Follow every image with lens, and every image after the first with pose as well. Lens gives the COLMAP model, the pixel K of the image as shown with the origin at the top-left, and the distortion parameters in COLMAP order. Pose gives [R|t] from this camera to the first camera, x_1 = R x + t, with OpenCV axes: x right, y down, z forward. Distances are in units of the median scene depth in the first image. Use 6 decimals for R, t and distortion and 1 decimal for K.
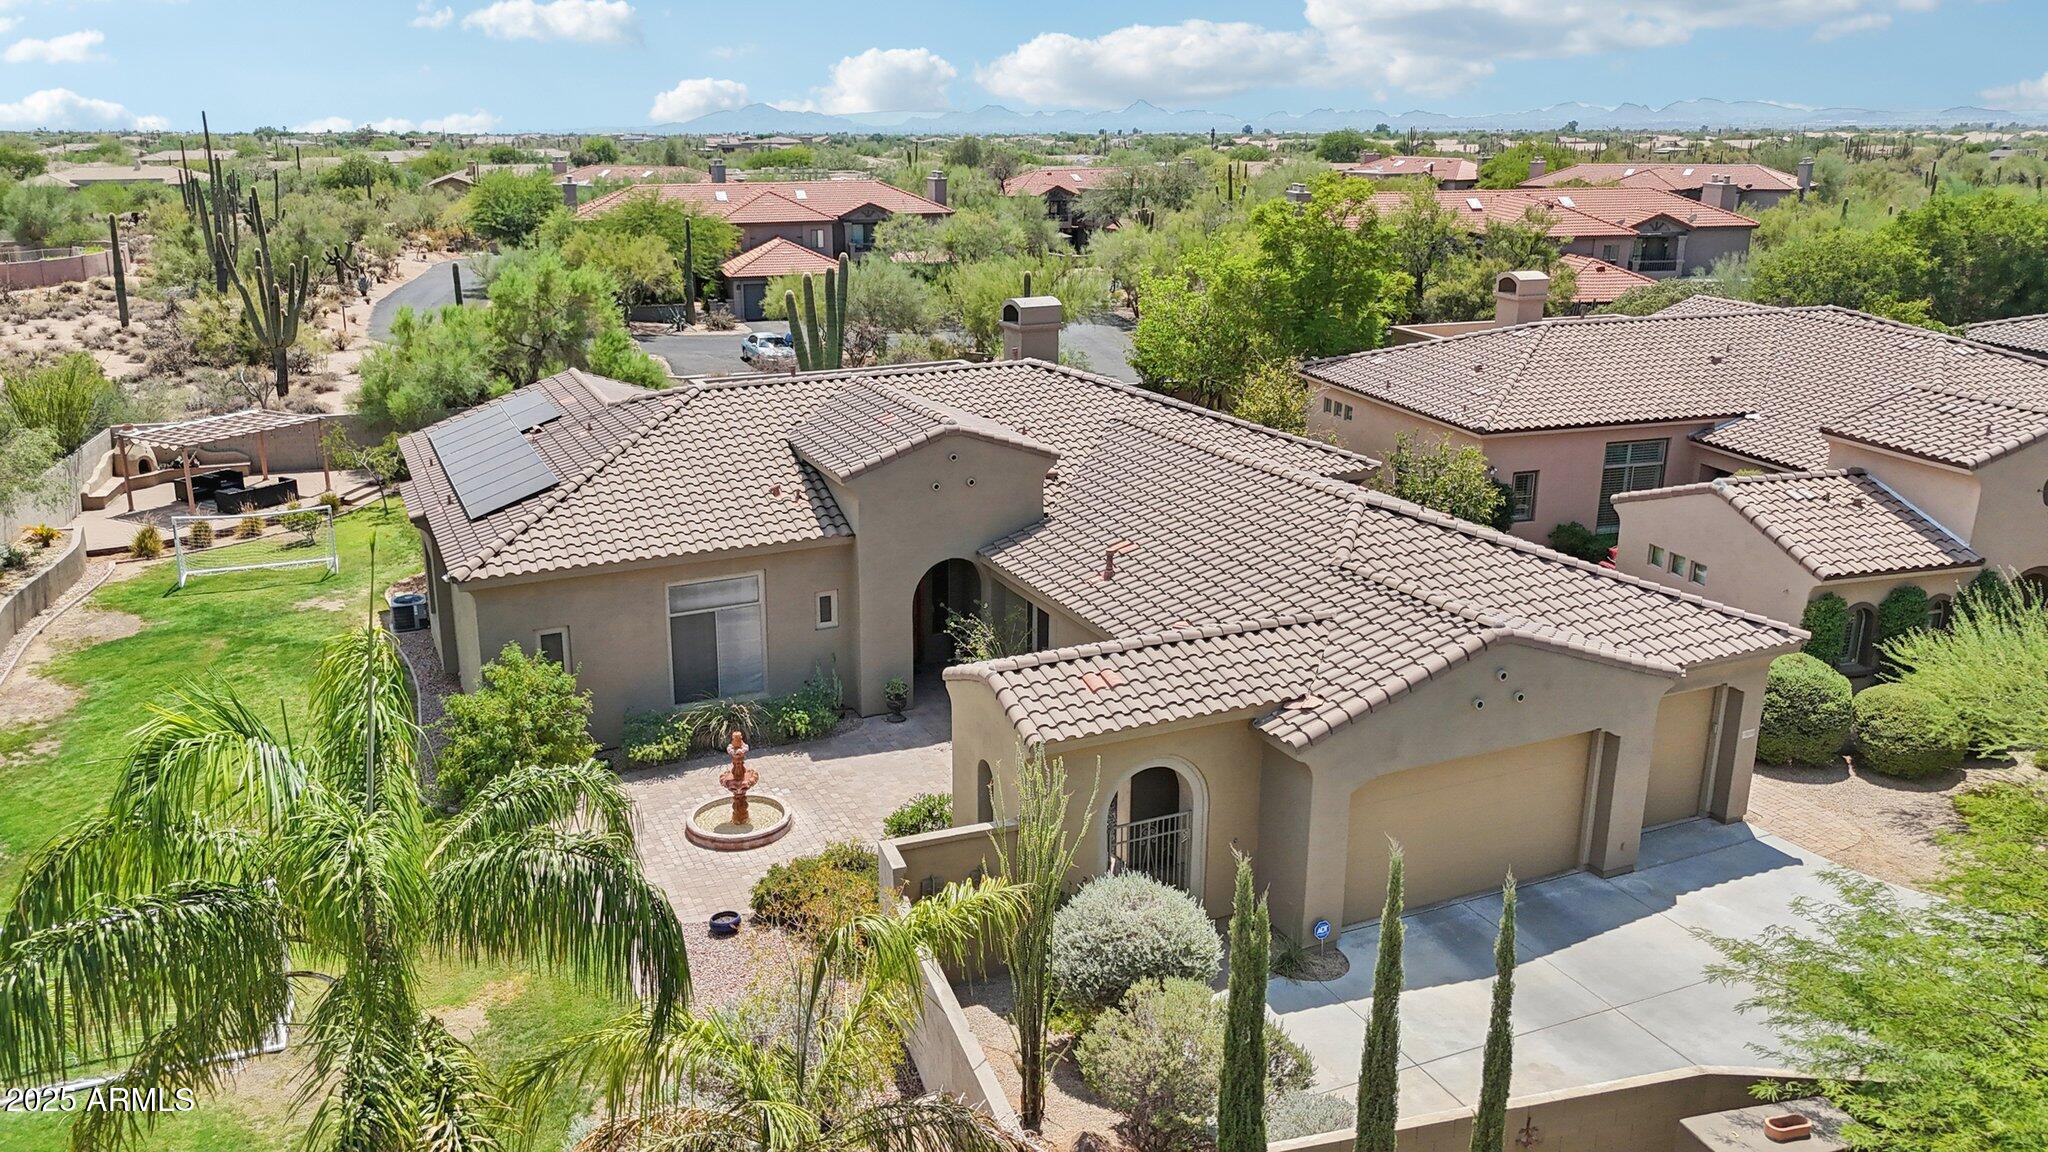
lens RADIAL K [[1481.6, 0, 1024.0], [0, 1481.6, 576.0], [0, 0, 1]] dist [0.063807, -0.051190]
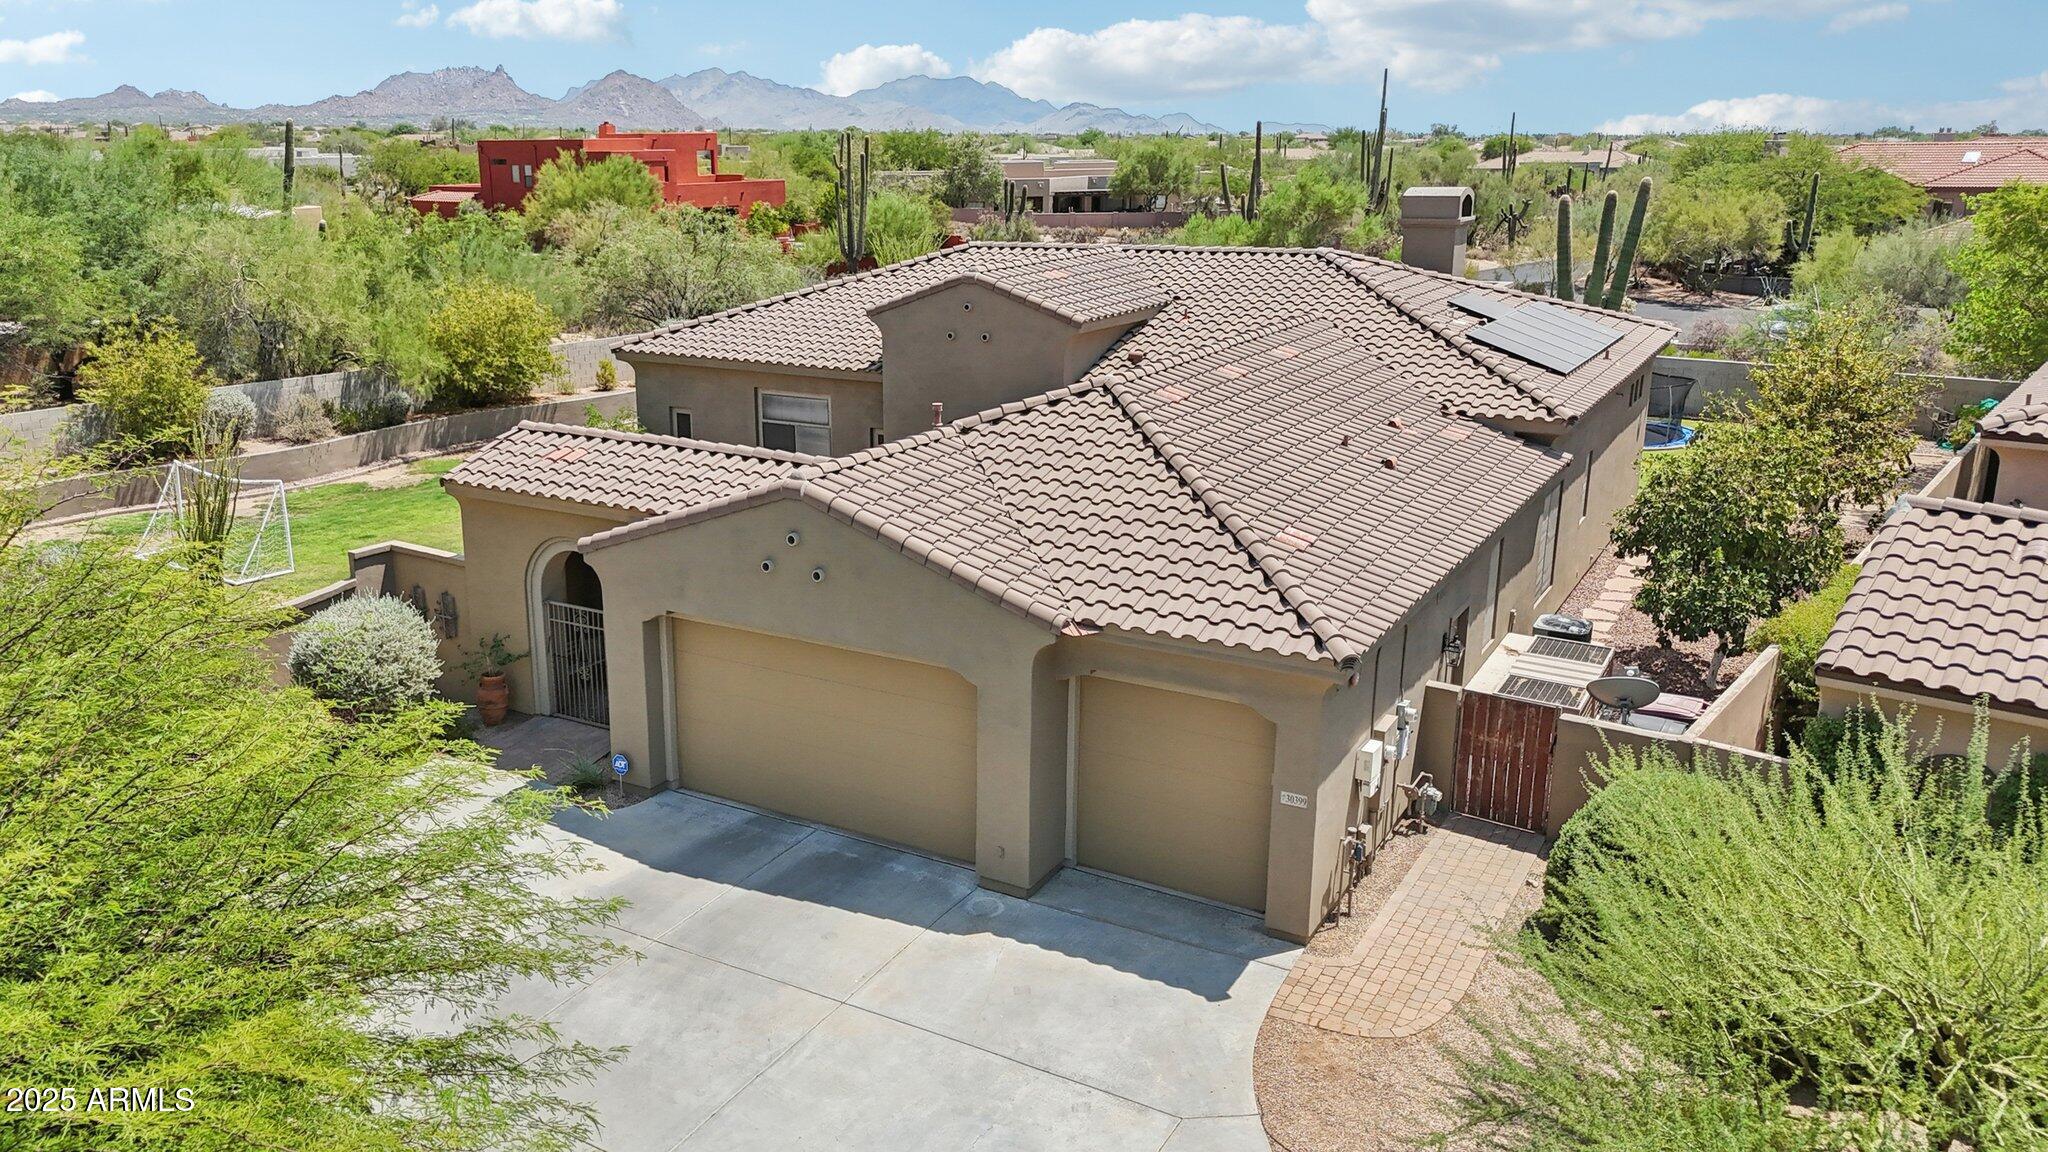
lens RADIAL K [[1542.1, 0, 986.3], [0, 1542.1, 566.2], [0, 0, 1]] dist [0.092813, -0.169447]
pose [[0.581575, 0.217790, -0.783797, 0.753975], [-0.232938, 0.967736, 0.096060, -0.016912], [0.779429, 0.126710, 0.613542, 0.417038]]
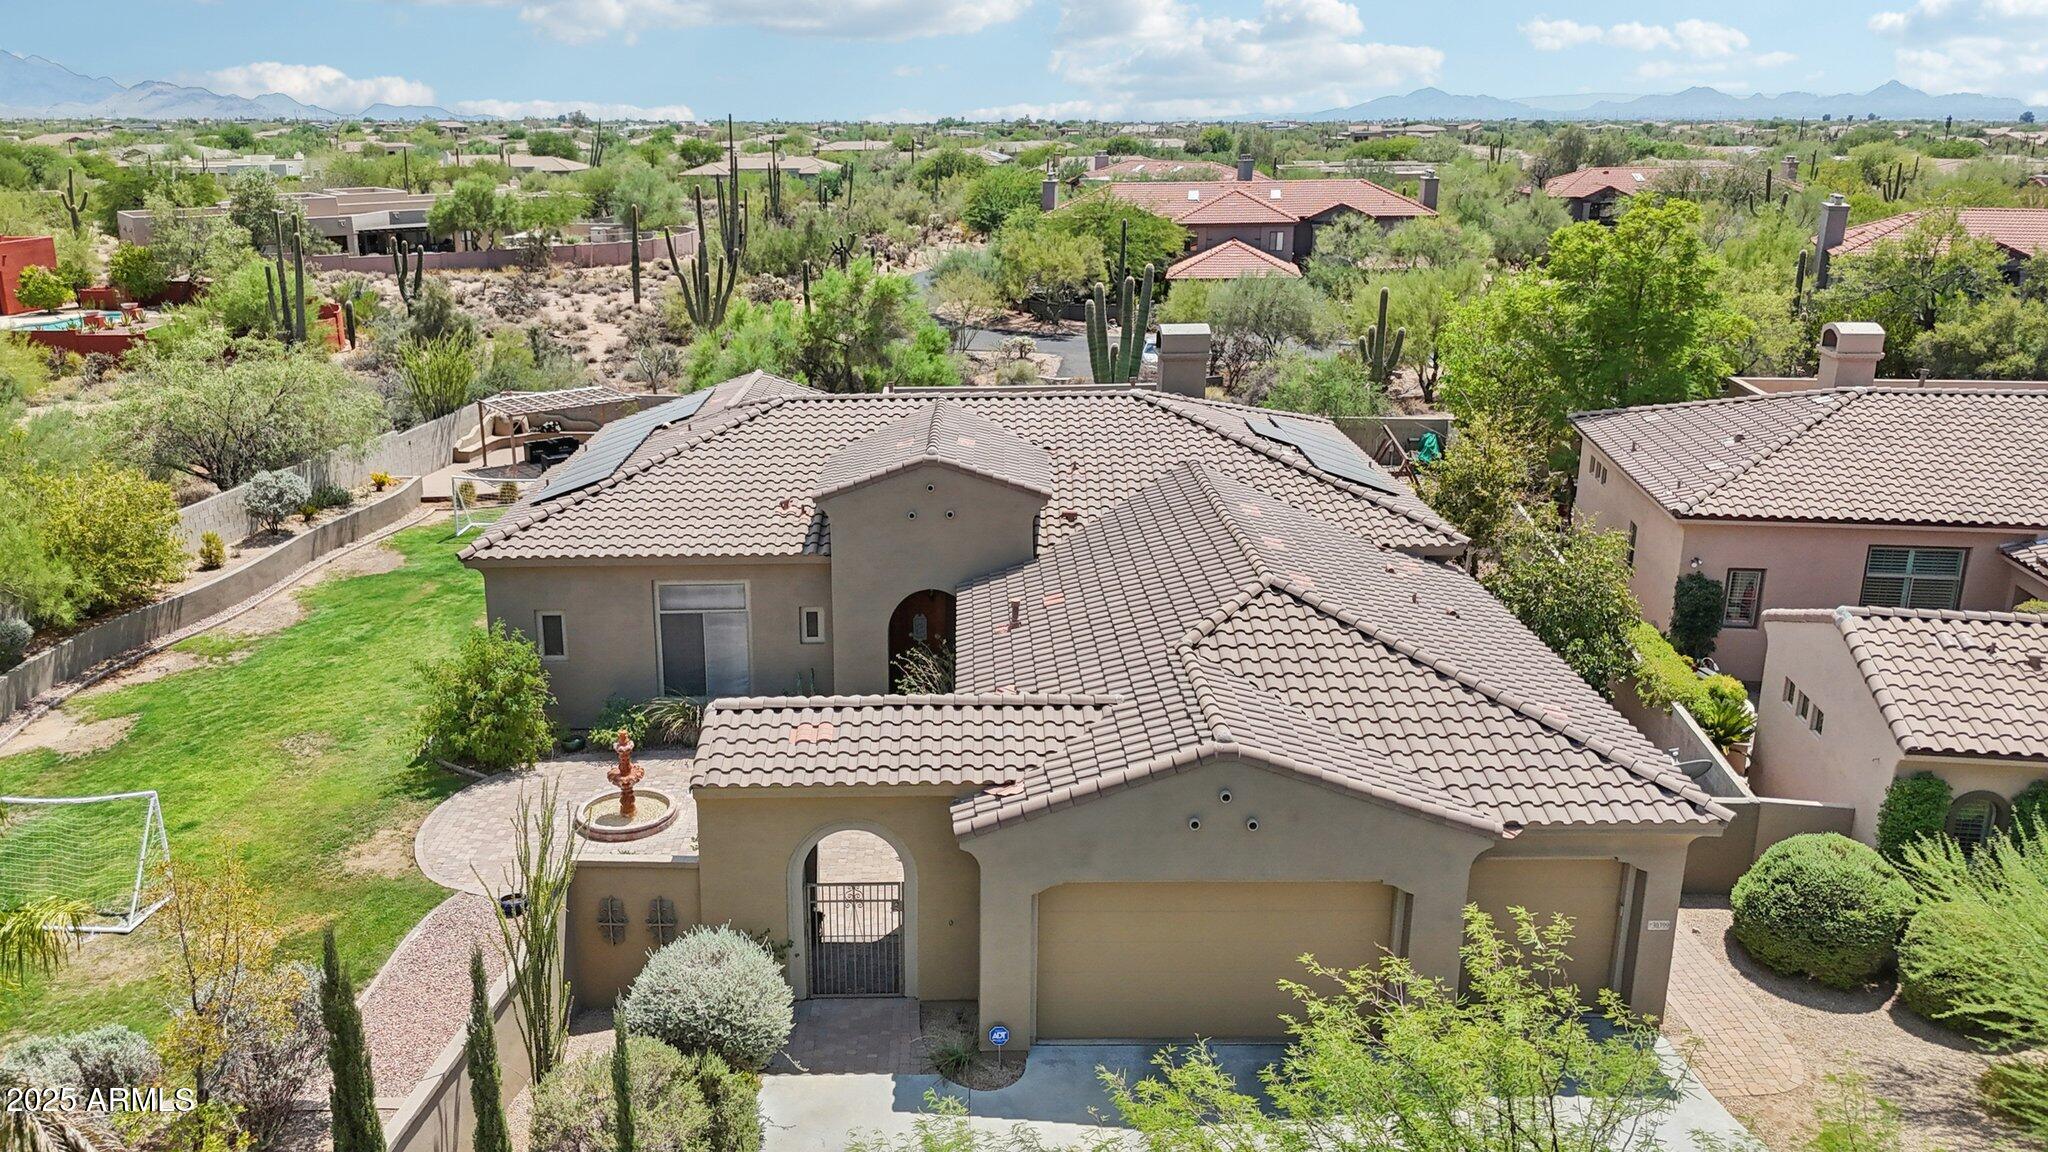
lens RADIAL K [[1542.1, 0, 986.3], [0, 1542.1, 566.2], [0, 0, 1]] dist [0.092813, -0.169447]
pose [[0.914760, 0.113344, -0.387772, 0.379328], [-0.117087, 0.993022, 0.014046, -0.046268], [0.386658, 0.032554, 0.921648, 0.071817]]
